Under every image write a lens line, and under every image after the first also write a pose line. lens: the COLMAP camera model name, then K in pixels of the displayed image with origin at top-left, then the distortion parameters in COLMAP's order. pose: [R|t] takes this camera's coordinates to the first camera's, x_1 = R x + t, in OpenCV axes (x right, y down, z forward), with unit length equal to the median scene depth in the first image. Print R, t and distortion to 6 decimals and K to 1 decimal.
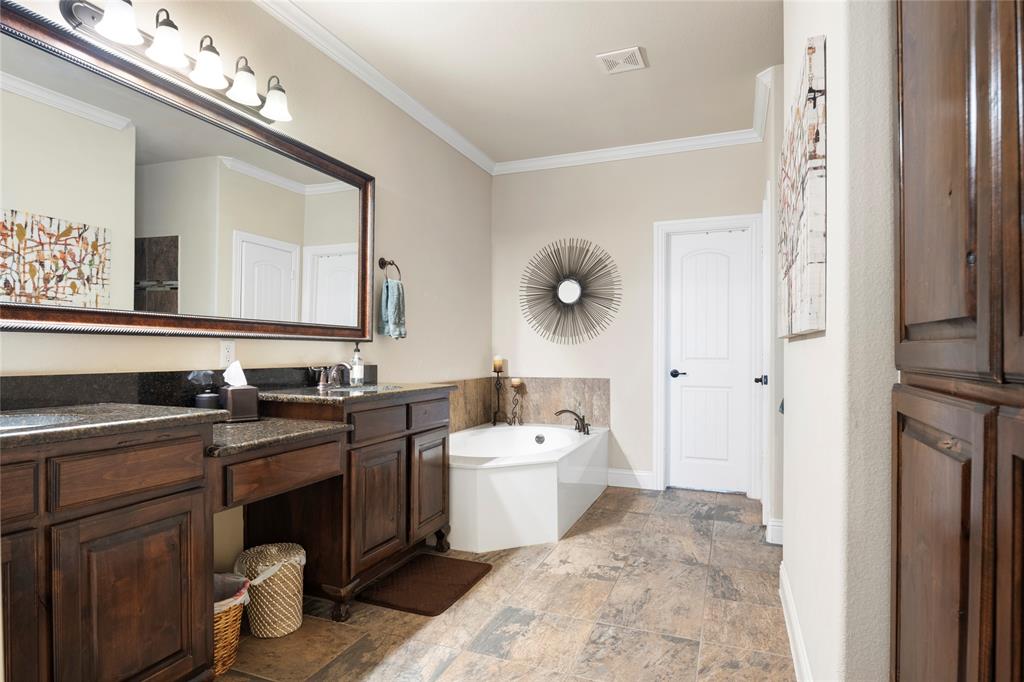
lens RADIAL K [[555.5, 0, 511.9], [0, 555.5, 347.5], [0, 0, 1]] dist [-0.001001, -0.006565]
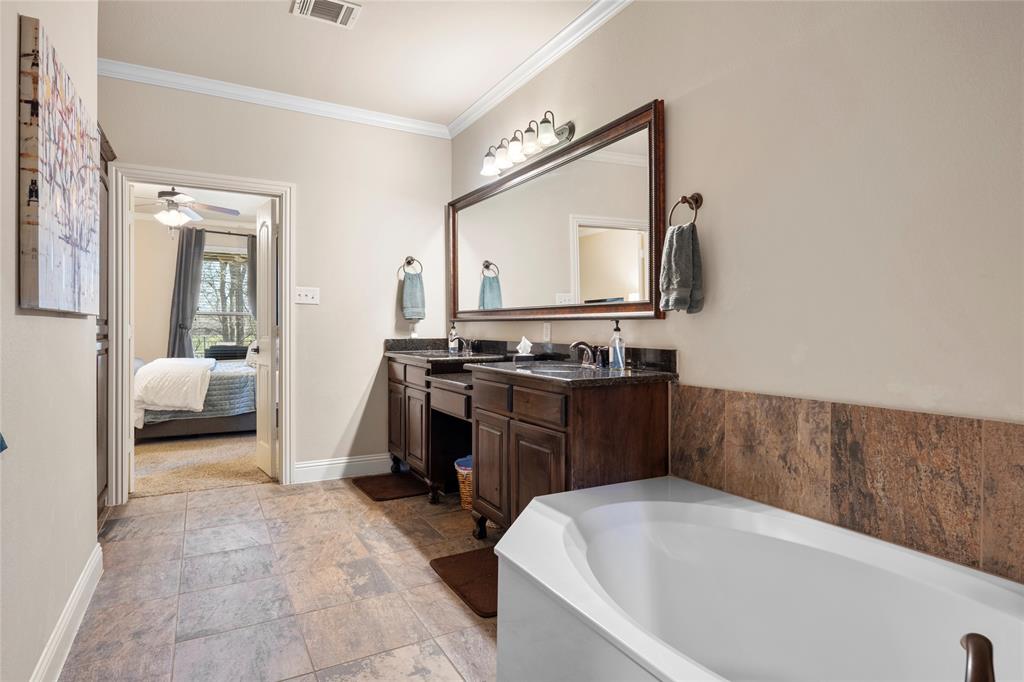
lens RADIAL K [[555.5, 0, 511.6], [0, 555.5, 332.0], [0, 0, 1]] dist [-0.001001, -0.006565]
pose [[-0.632395, 0.001714, -0.774644, 0.666541], [0.002149, 0.999998, 0.000458, 0.010655], [0.774643, -0.001375, -0.632397, 1.929063]]
